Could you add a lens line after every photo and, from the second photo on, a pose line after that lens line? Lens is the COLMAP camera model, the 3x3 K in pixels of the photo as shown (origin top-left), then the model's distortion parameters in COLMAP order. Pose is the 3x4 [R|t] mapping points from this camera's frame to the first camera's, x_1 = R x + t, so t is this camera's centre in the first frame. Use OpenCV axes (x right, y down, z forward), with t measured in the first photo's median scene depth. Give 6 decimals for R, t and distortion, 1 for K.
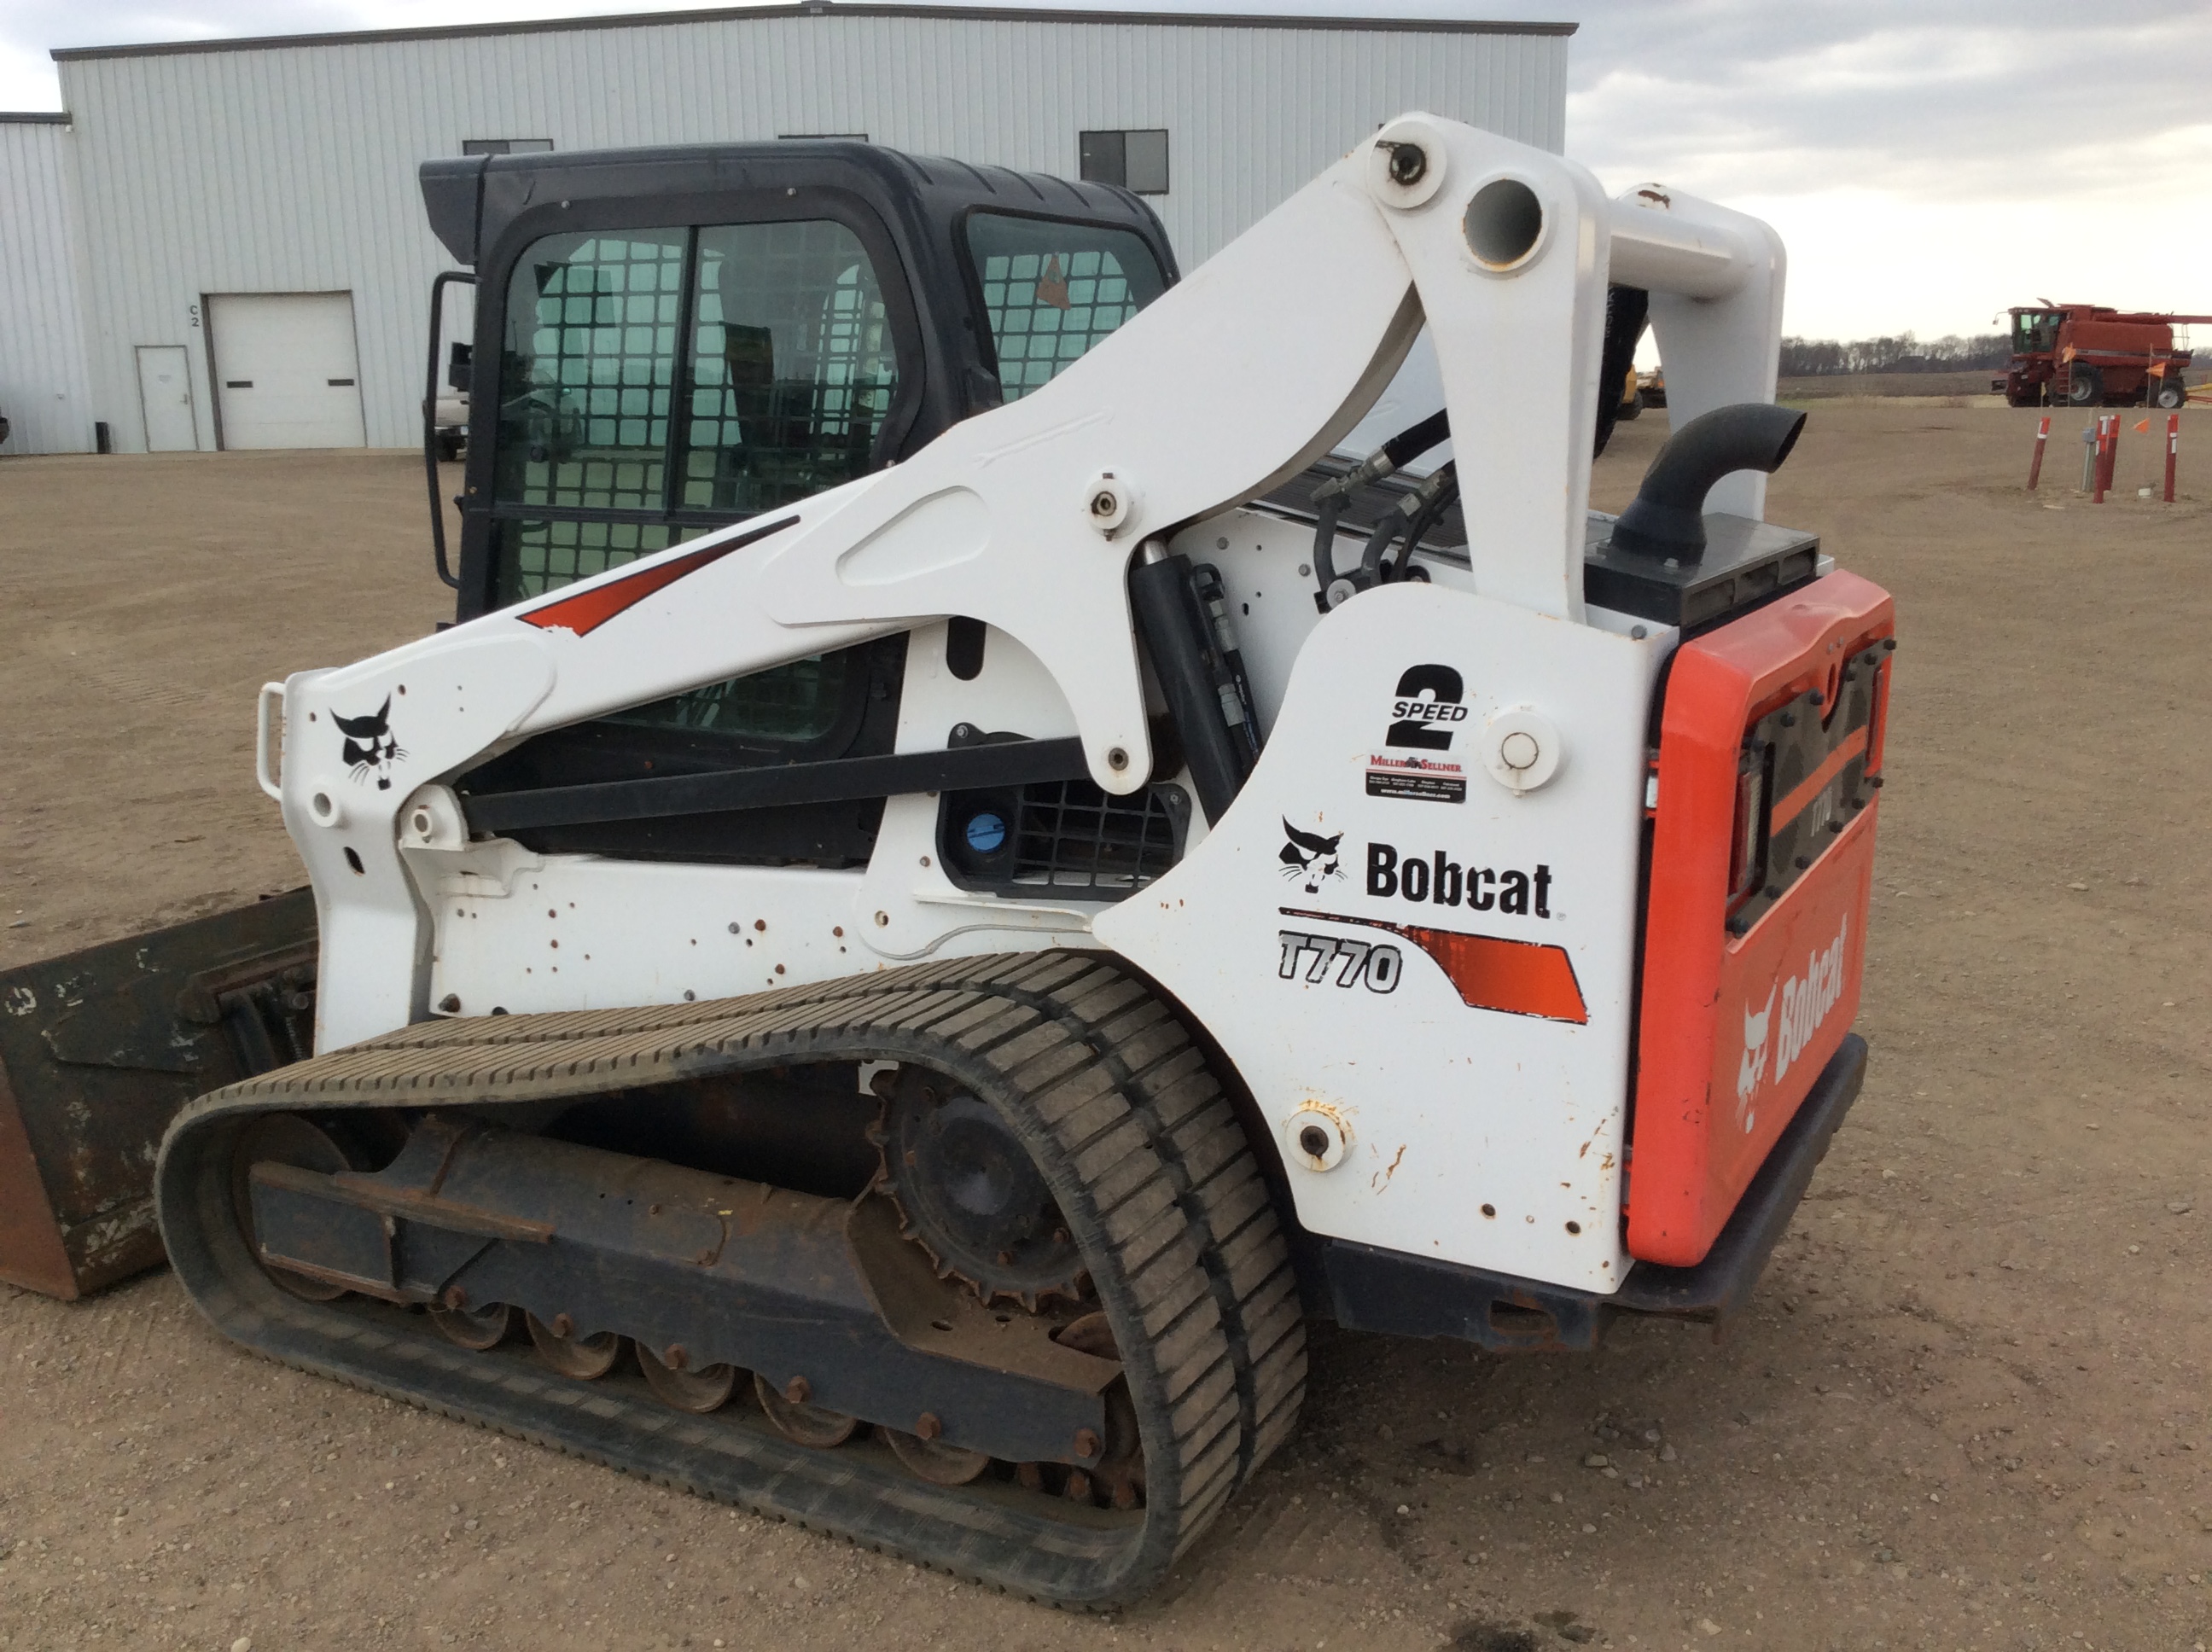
lens RADIAL K [[2013.7, 0, 1072.9], [0, 2013.7, 828.7], [0, 0, 1]] dist [0.092349, -0.154425]
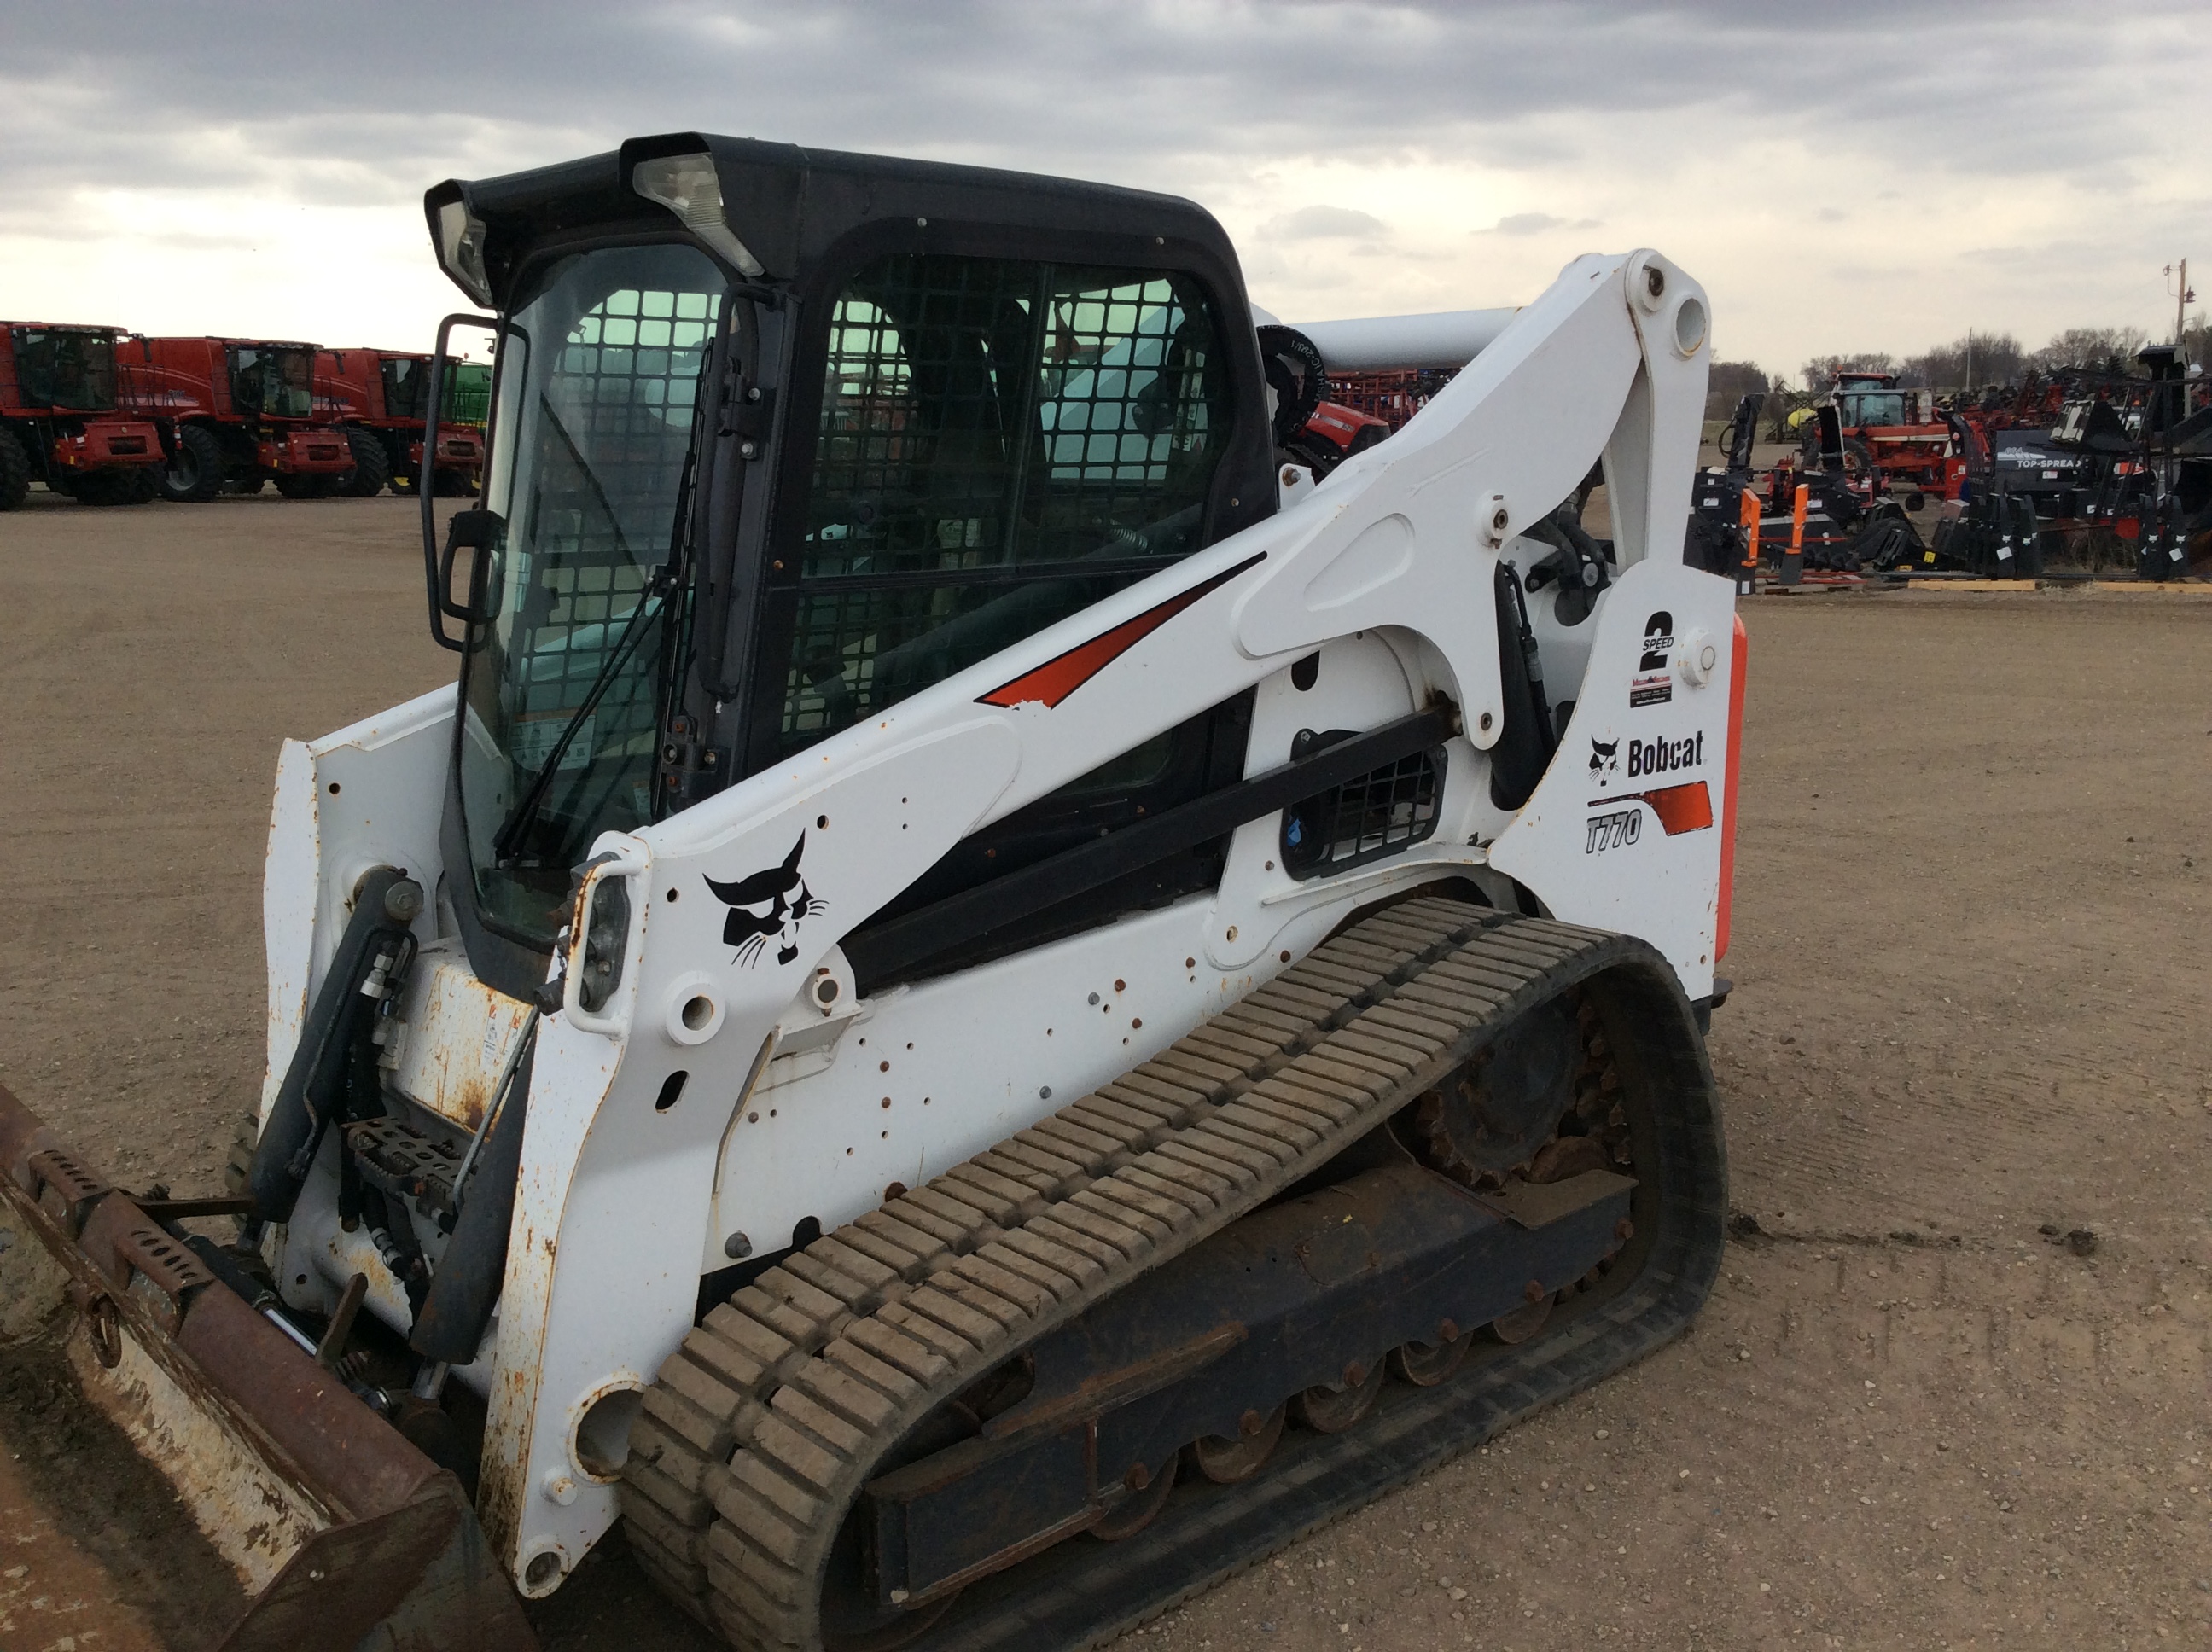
lens RADIAL K [[2024.1, 0, 1119.5], [0, 2024.1, 822.4], [0, 0, 1]] dist [0.075295, -0.139186]
pose [[0.330133, -0.170554, 0.928398, -1.304765], [0.211585, 0.971885, 0.103305, -0.160344], [-0.919915, 0.162331, 0.356938, 0.803210]]
